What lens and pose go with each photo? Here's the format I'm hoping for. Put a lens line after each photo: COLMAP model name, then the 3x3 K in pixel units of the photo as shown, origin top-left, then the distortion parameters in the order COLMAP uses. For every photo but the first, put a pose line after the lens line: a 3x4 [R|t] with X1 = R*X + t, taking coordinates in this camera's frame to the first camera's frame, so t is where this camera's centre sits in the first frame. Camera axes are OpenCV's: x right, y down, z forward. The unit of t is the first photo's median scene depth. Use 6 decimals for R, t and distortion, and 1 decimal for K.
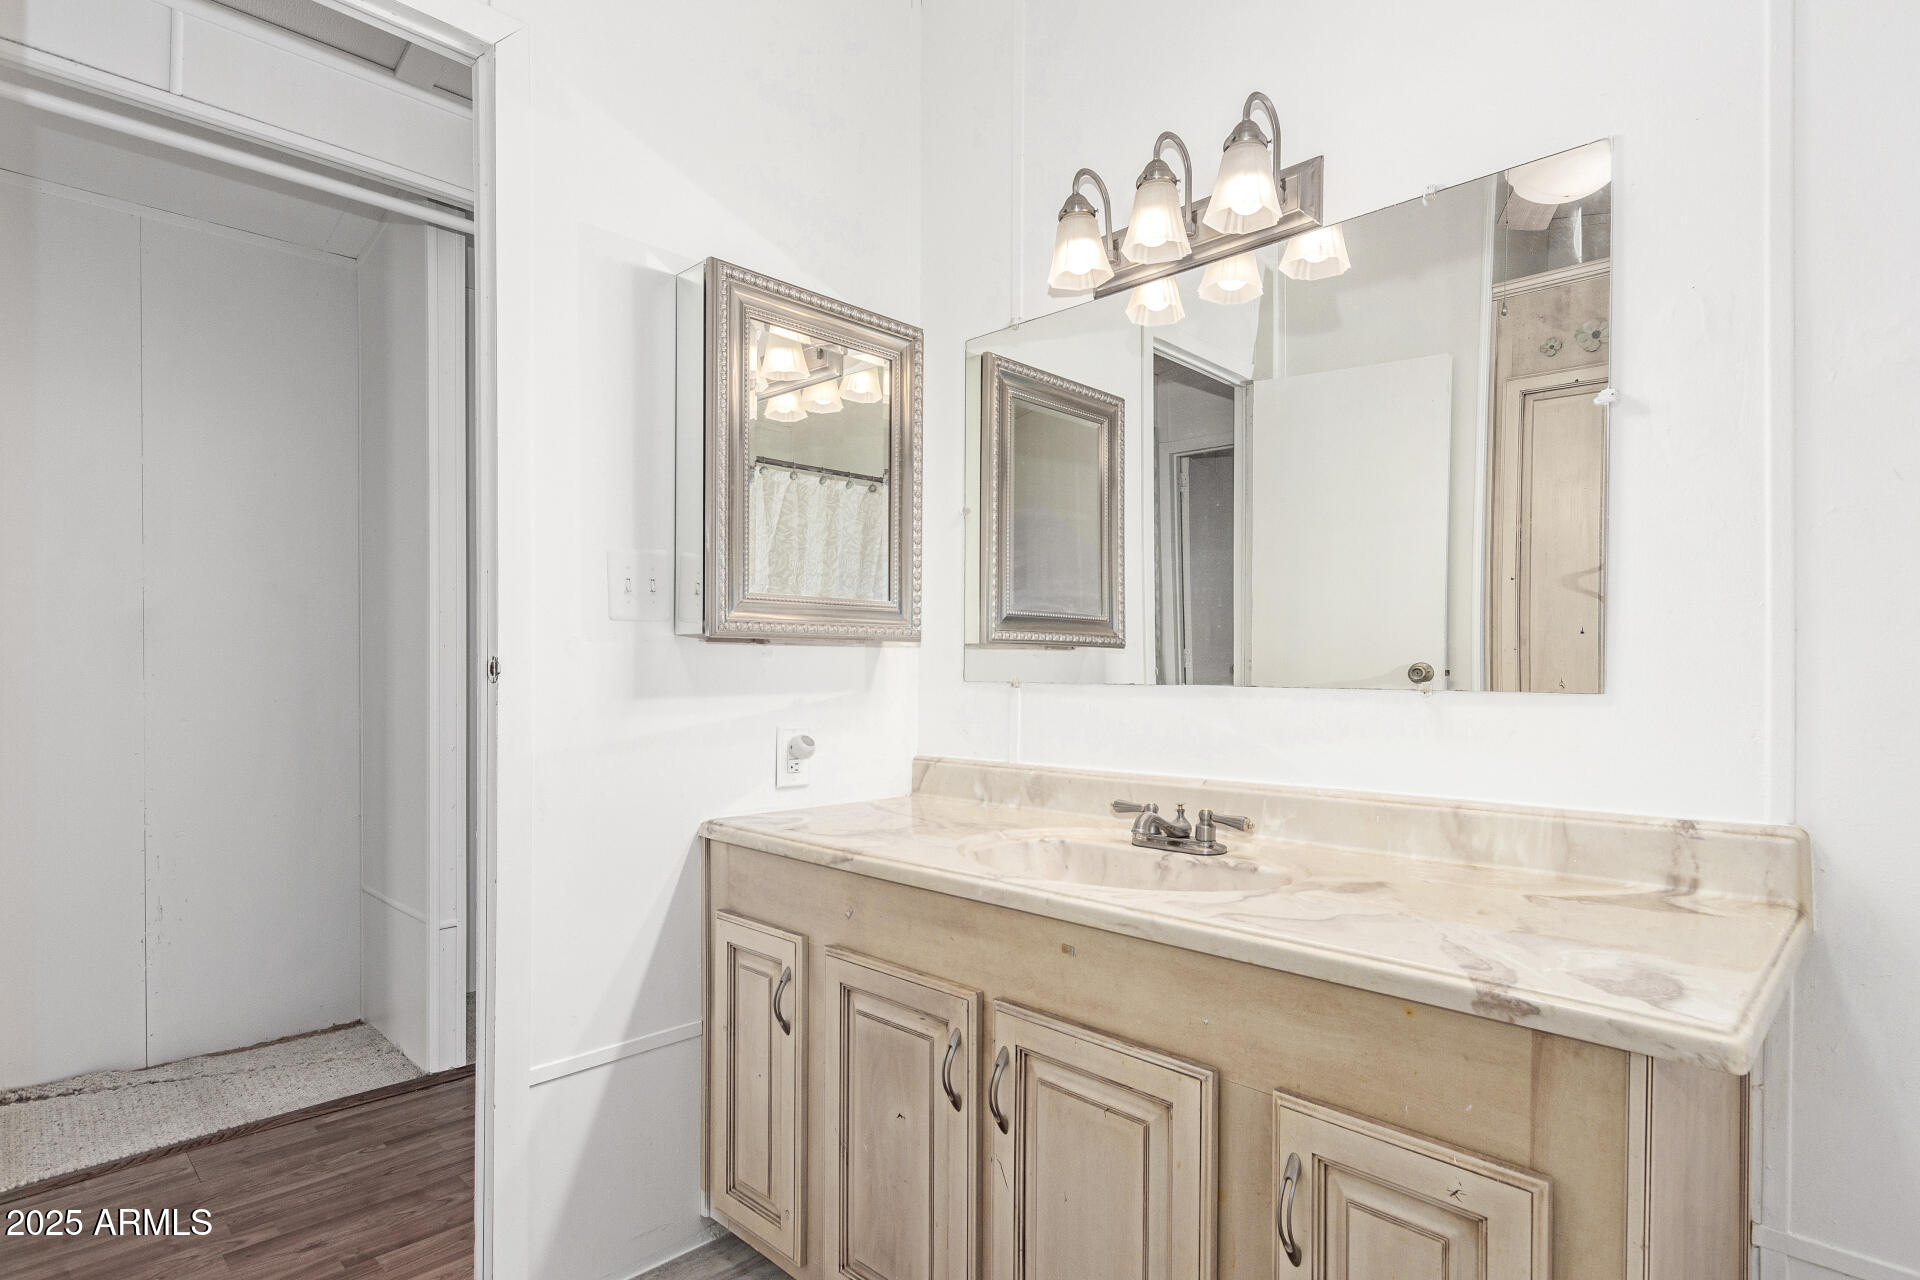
lens RADIAL K [[983.7, 0, 954.8], [0, 983.7, 667.1], [0, 0, 1]] dist [-0.000574, -0.000162]
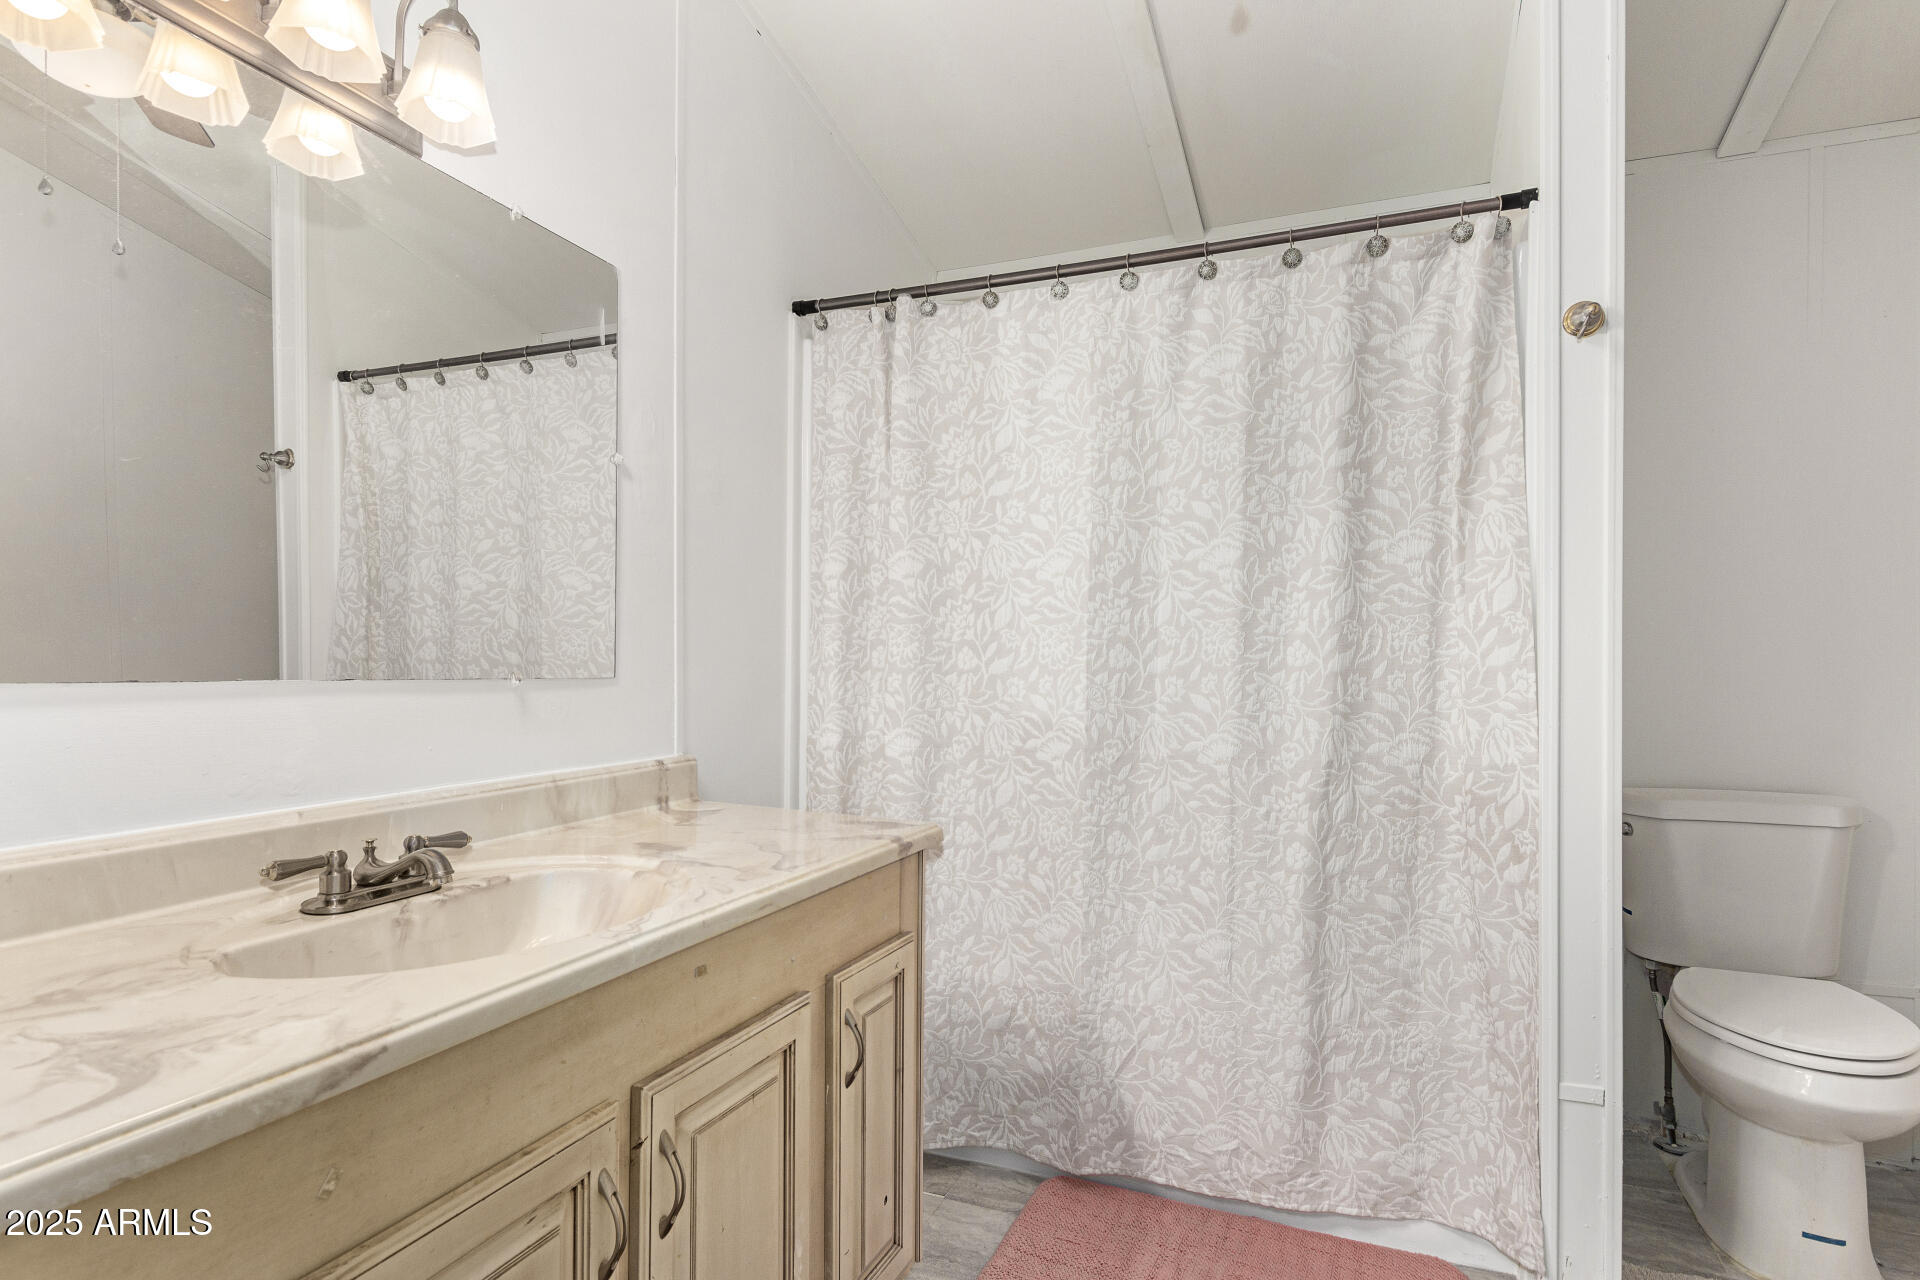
lens RADIAL K [[983.7, 0, 954.8], [0, 983.7, 667.1], [0, 0, 1]] dist [-0.000574, -0.000162]
pose [[-0.381963, -0.008614, 0.924138, -0.731992], [-0.011790, 0.999921, 0.004447, -0.000259], [-0.924102, -0.009197, -0.382034, 1.021261]]
